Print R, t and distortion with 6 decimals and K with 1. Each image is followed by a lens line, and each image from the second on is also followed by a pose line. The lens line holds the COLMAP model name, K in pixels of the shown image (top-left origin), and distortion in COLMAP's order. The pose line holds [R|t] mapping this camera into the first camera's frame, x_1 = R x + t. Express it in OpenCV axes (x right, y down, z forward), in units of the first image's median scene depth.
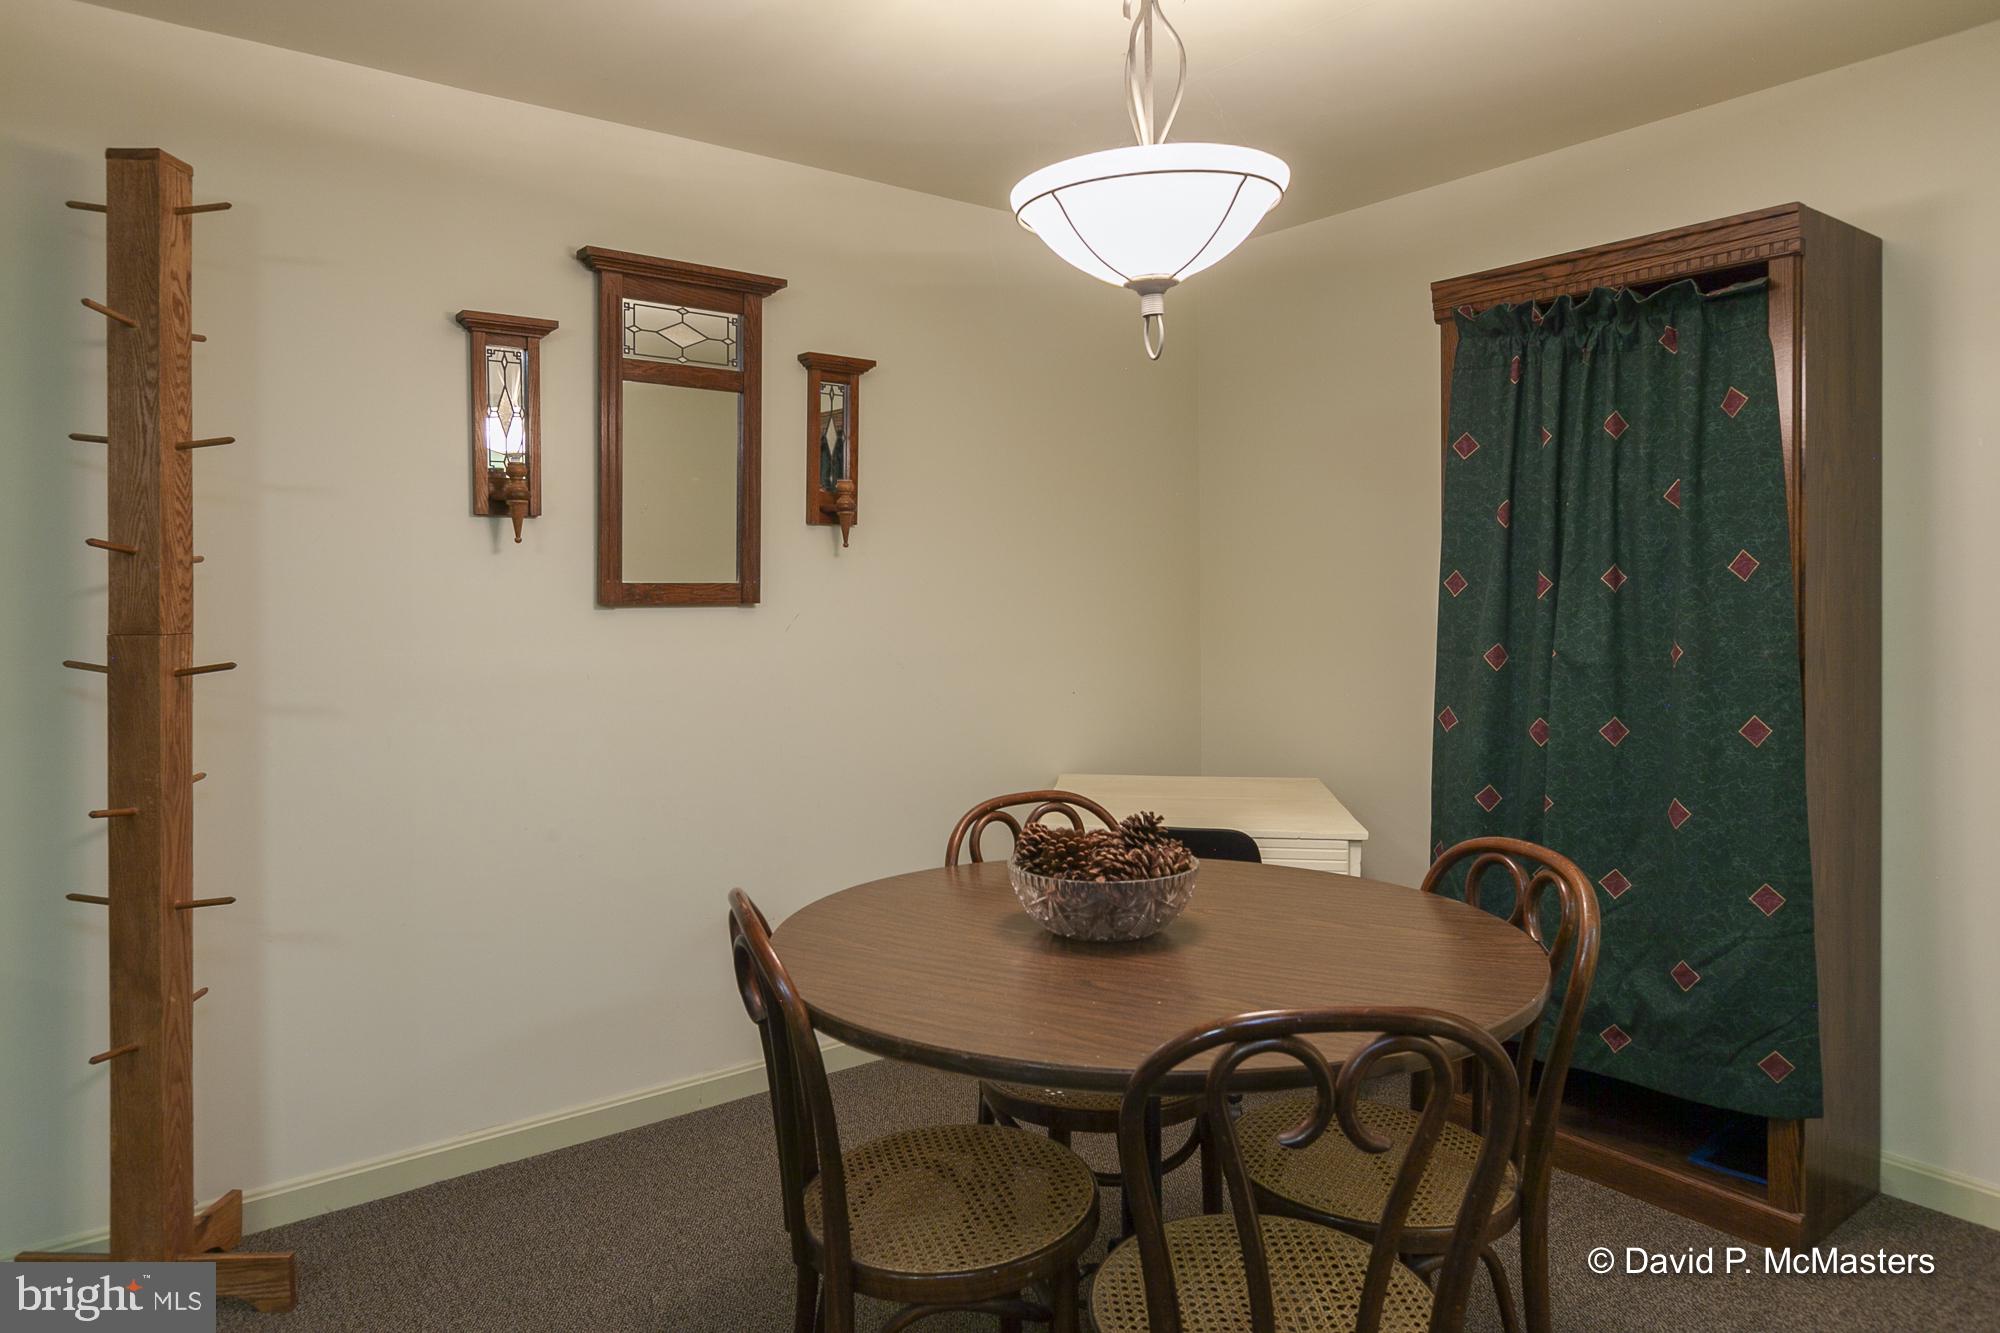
lens RADIAL K [[1228.1, 0, 1000.0], [0, 1228.1, 626.9], [0, 0, 1]] dist [0.007780, 0.001775]
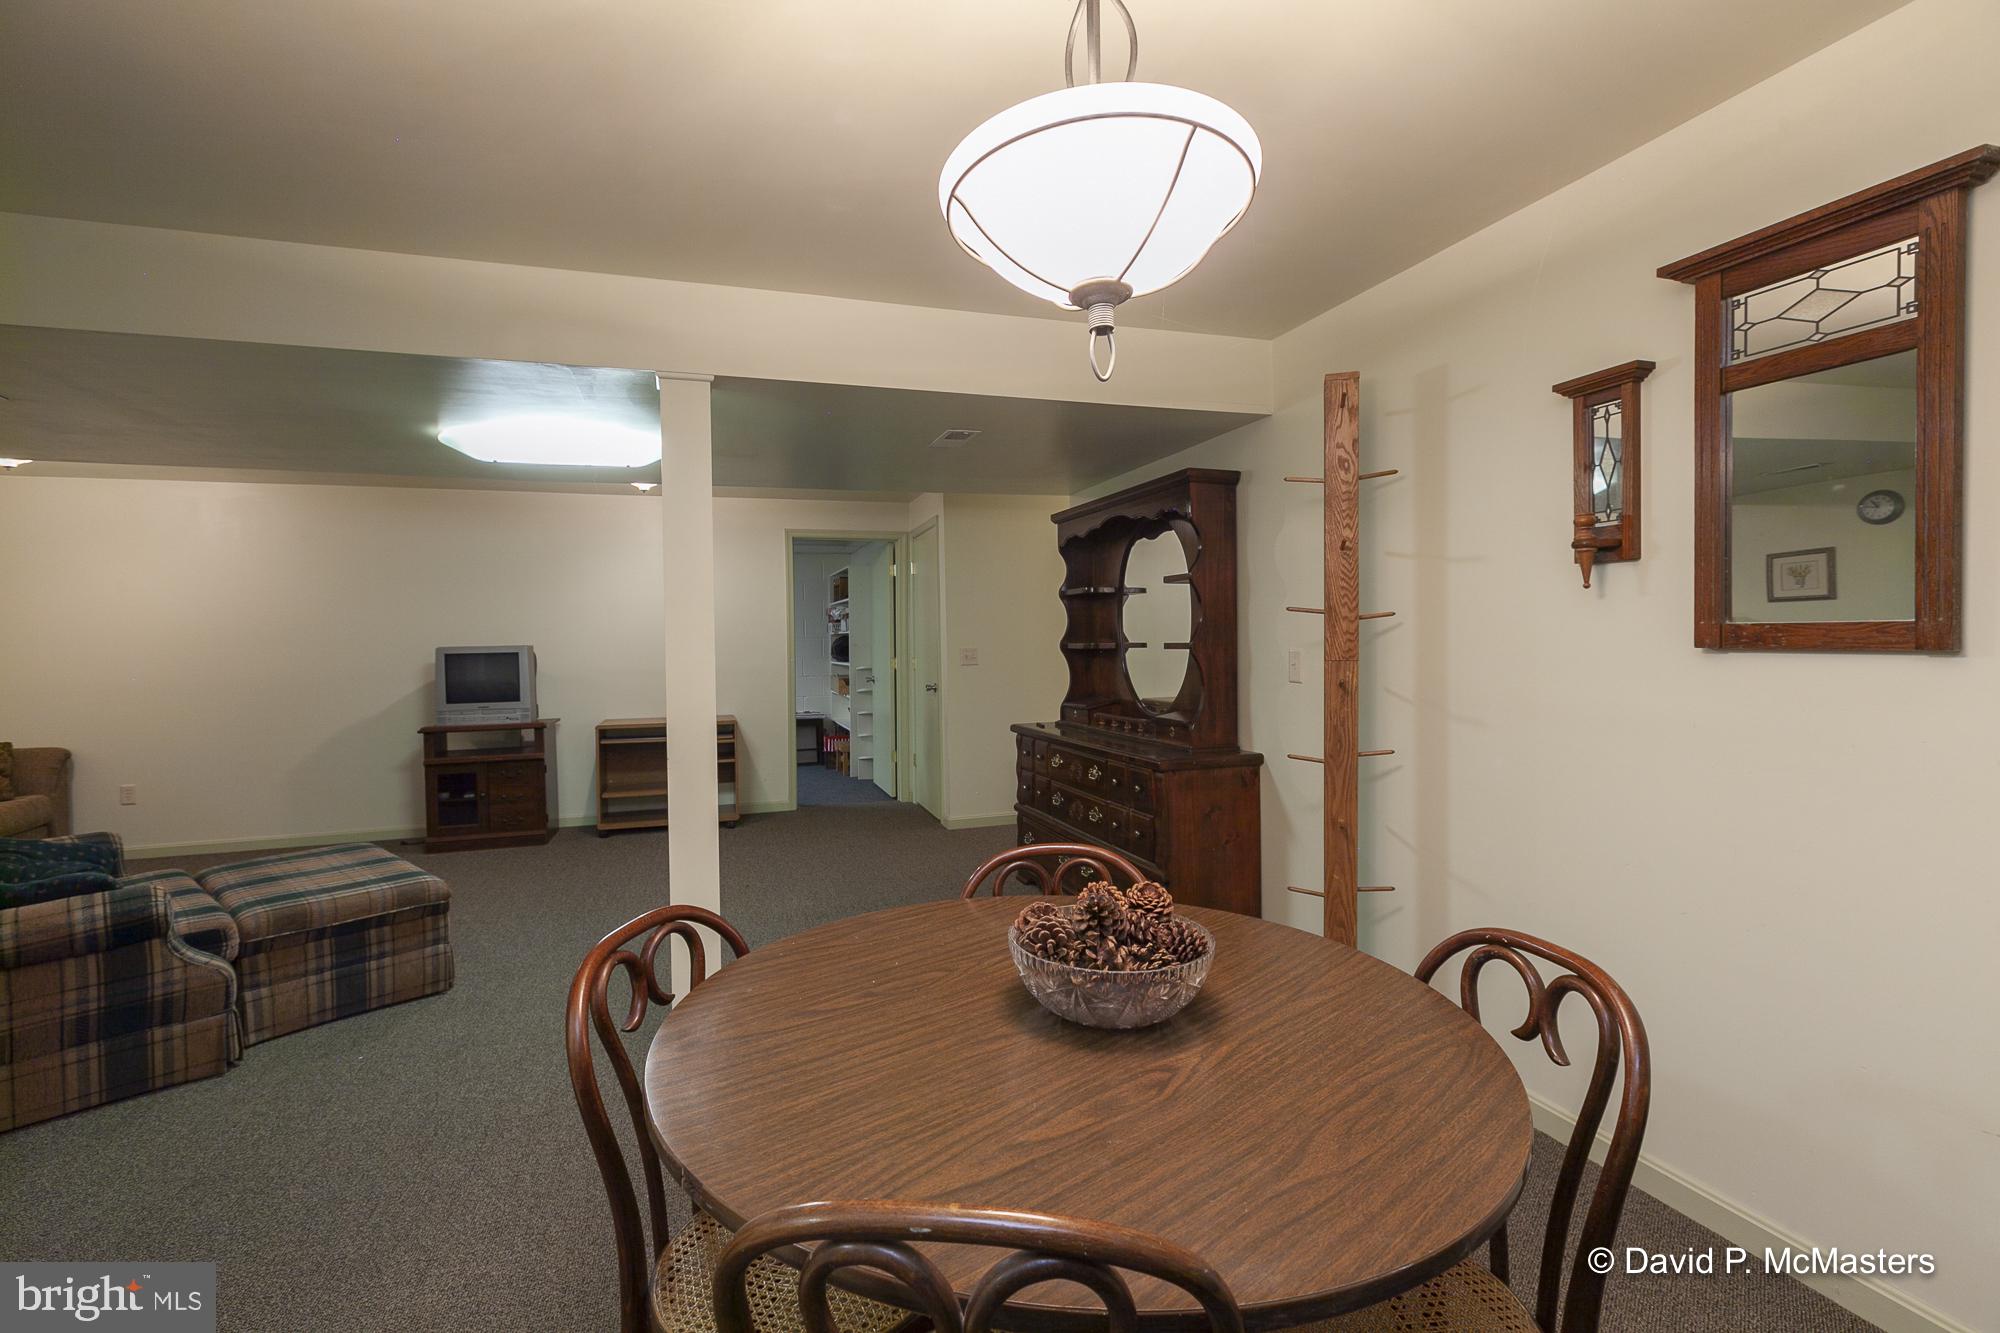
lens RADIAL K [[883.3, 0, 962.0], [0, 883.3, 640.1], [0, 0, 1]] dist [-0.002786, -0.000793]
pose [[-0.353676, 0.007495, -0.935338, 0.502481], [-0.018971, 0.999705, 0.015184, -0.025435], [0.935176, 0.023115, -0.353429, 0.762299]]
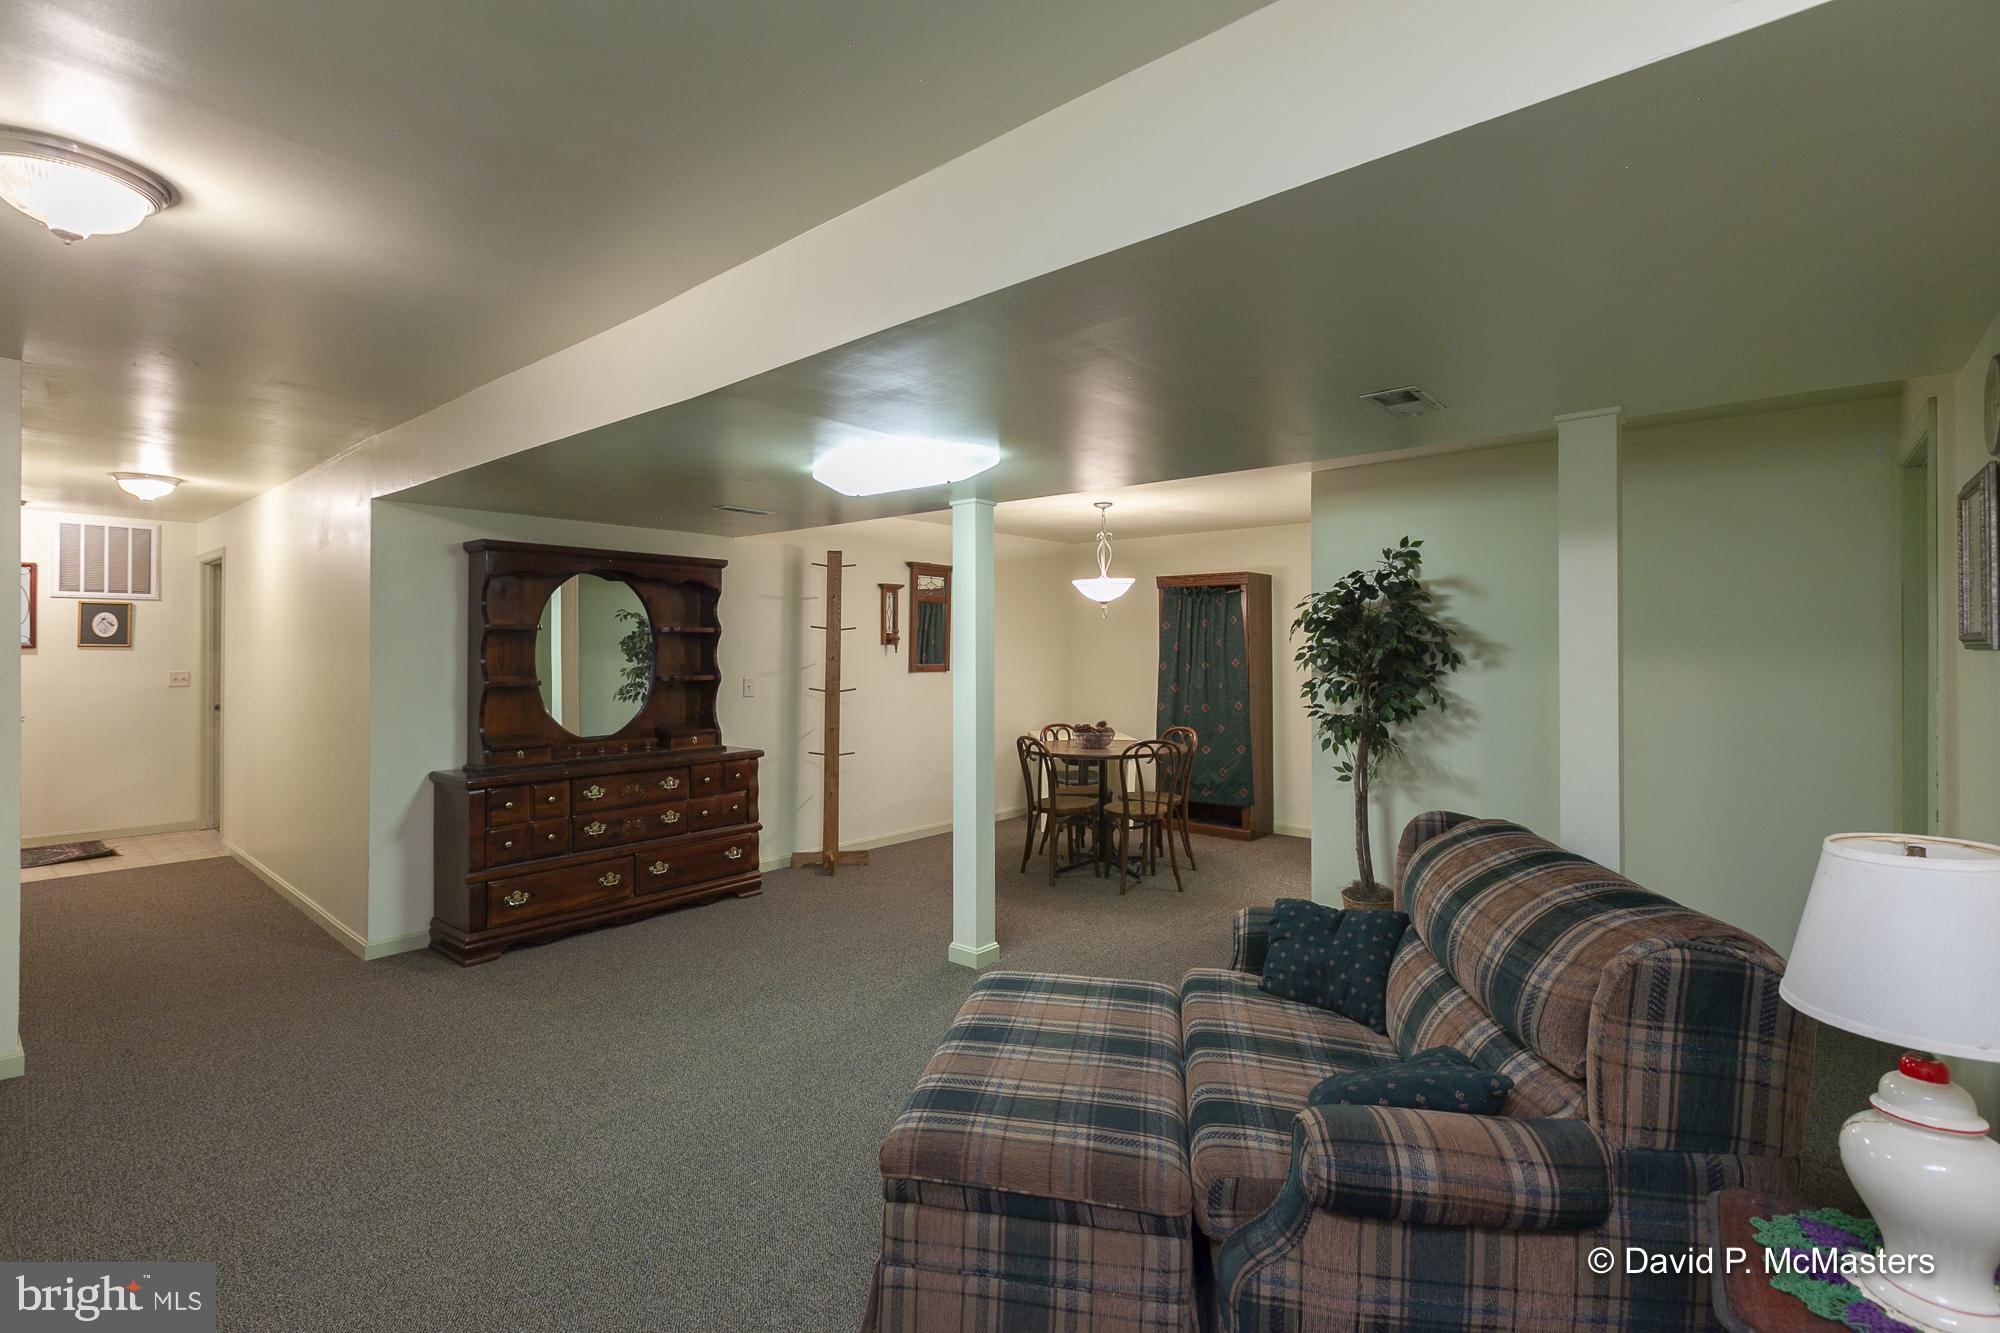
lens RADIAL K [[913.8, 0, 1000.0], [0, 913.8, 666.5], [0, 0, 1]] dist [-0.000714, -0.000221]
pose [[0.979314, 0.003524, 0.202314, -0.612654], [0.000180, 0.999833, -0.018287, 0.012134], [-0.202345, 0.017946, 0.979150, -1.452583]]
